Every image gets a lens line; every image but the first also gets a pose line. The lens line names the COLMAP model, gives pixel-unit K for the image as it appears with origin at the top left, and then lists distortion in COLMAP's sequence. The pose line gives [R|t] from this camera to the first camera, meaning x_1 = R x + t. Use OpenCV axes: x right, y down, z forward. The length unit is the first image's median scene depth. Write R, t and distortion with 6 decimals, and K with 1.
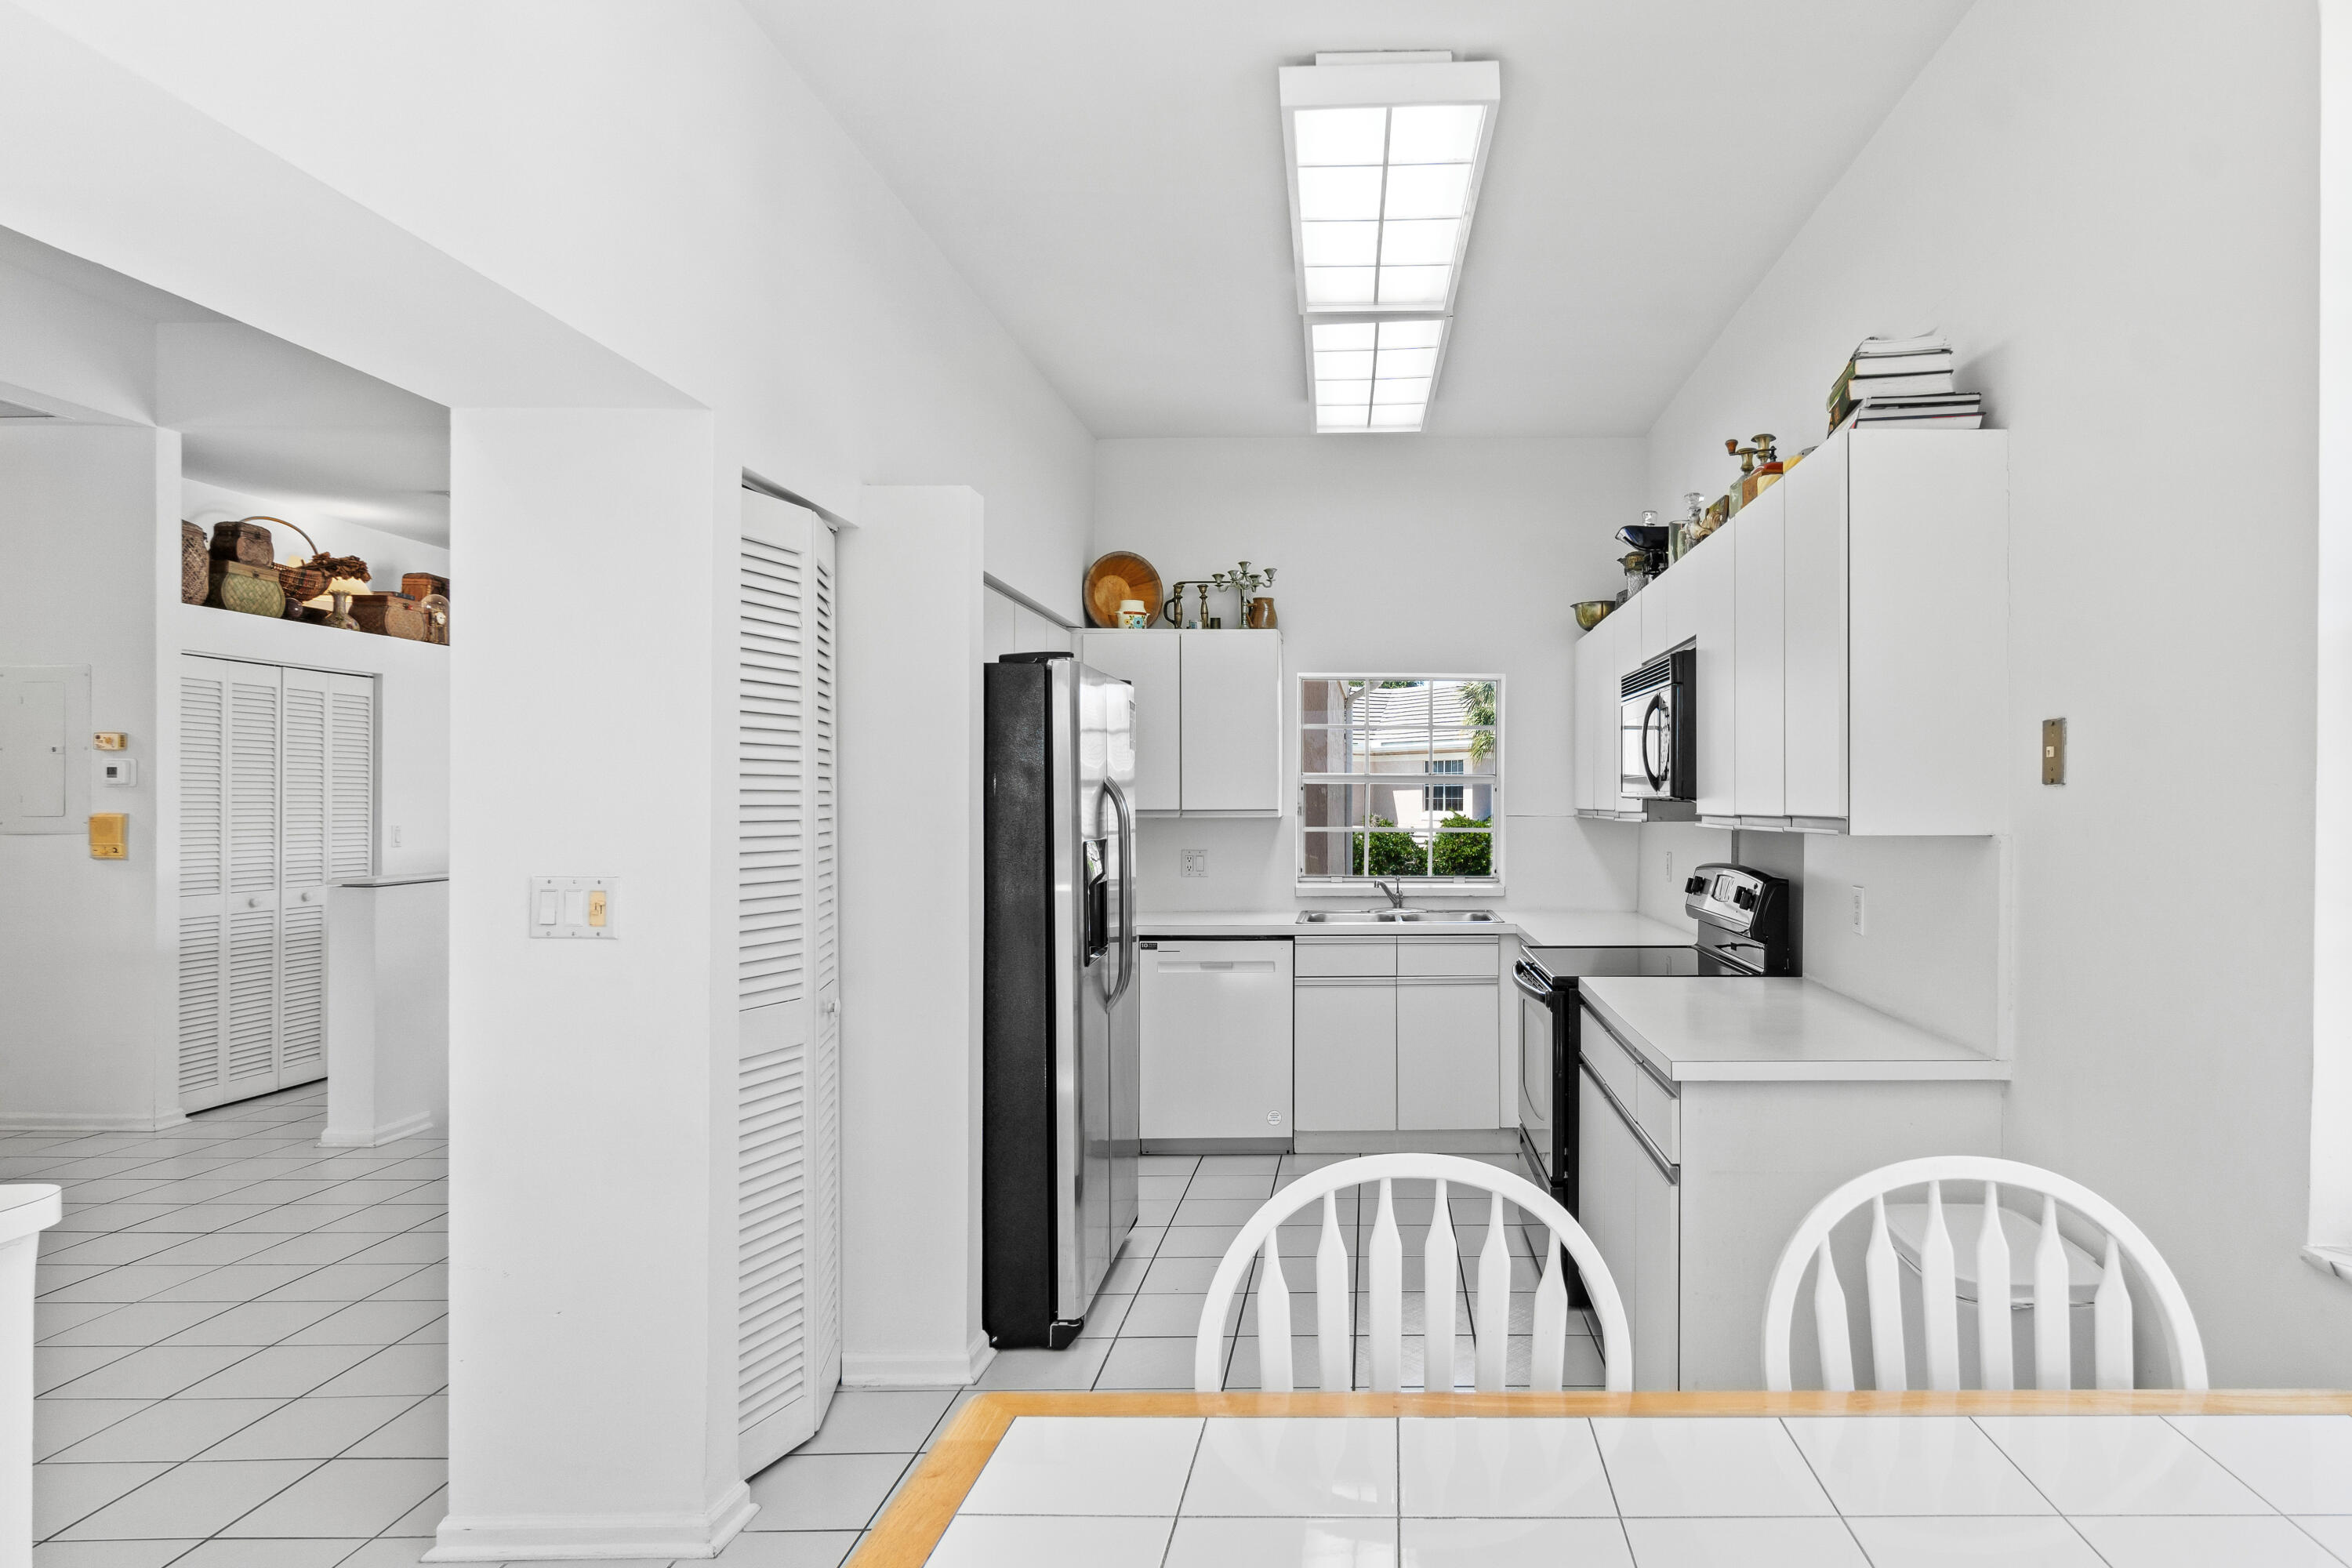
lens RADIAL K [[1335.4, 0, 1176.0], [0, 1335.4, 784.0], [0, 0, 1]] dist [0.027444, 0.000003]
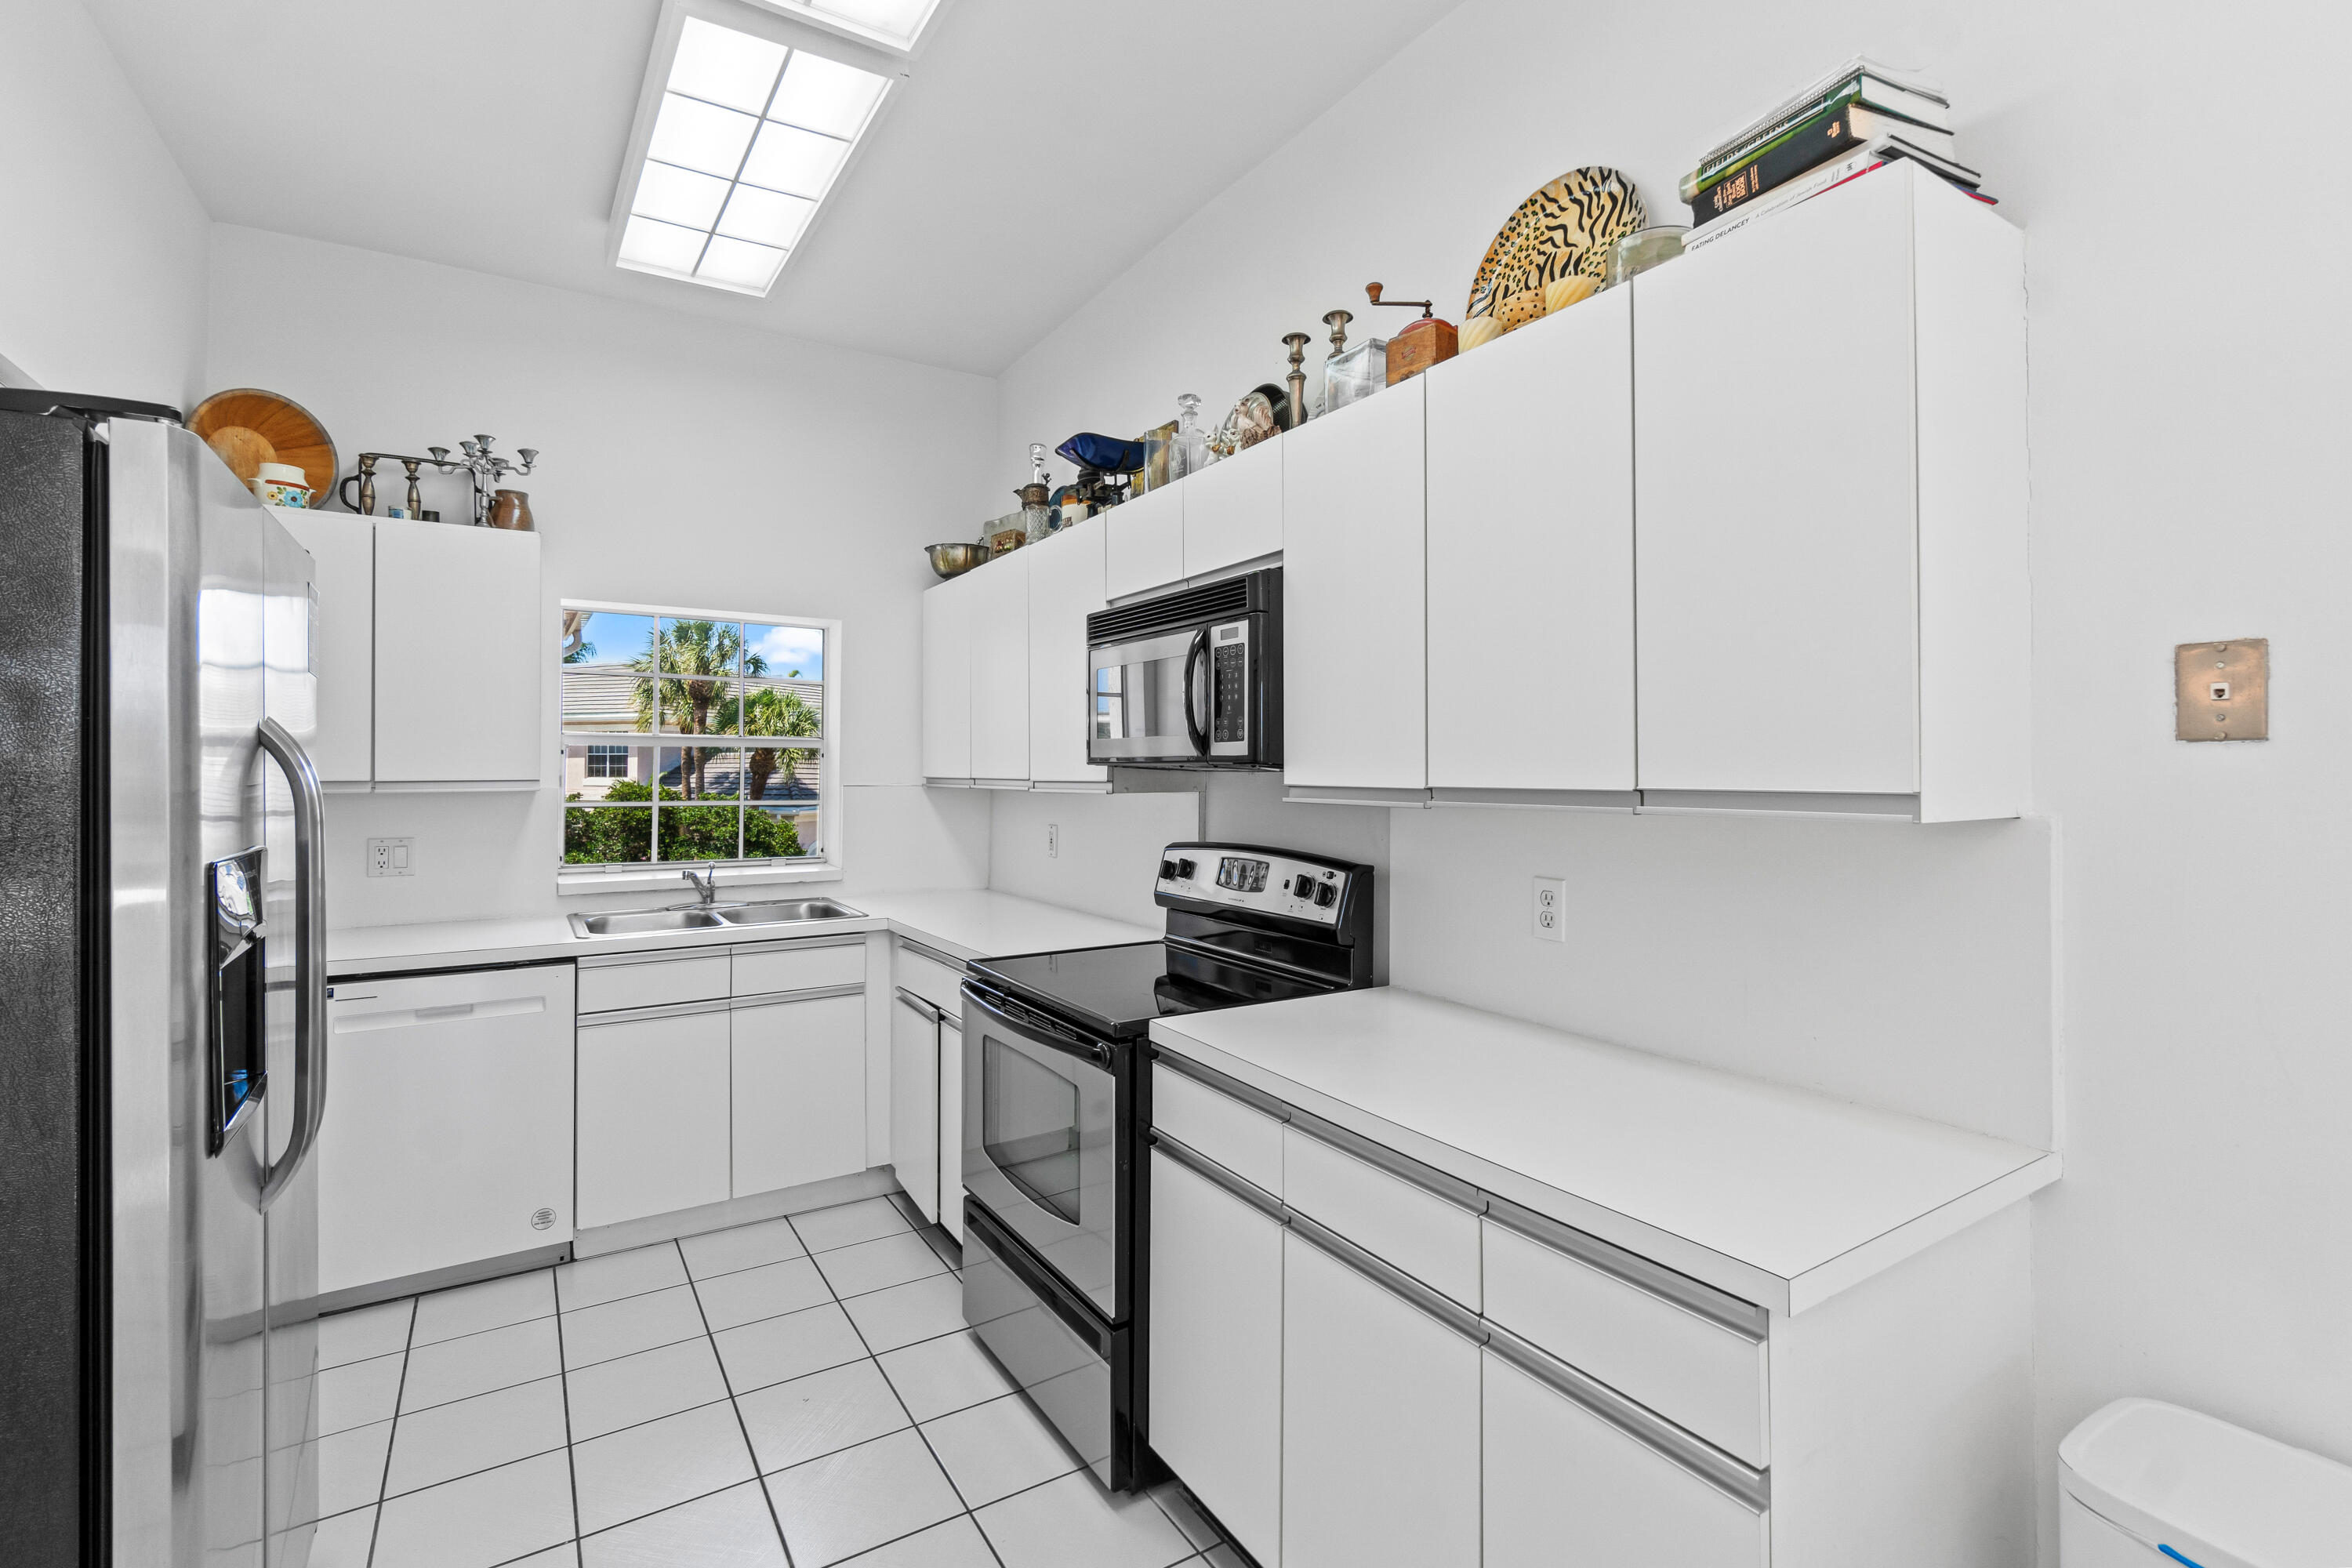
lens RADIAL K [[1032.4, 0, 1109.7], [0, 1032.4, 754.6], [0, 0, 1]] dist [-0.004303, -0.000004]
pose [[0.780077, 0.008981, 0.625619, -0.034952], [-0.008569, 0.999957, -0.003671, 0.005207], [-0.625625, -0.002497, 0.780120, 0.392667]]
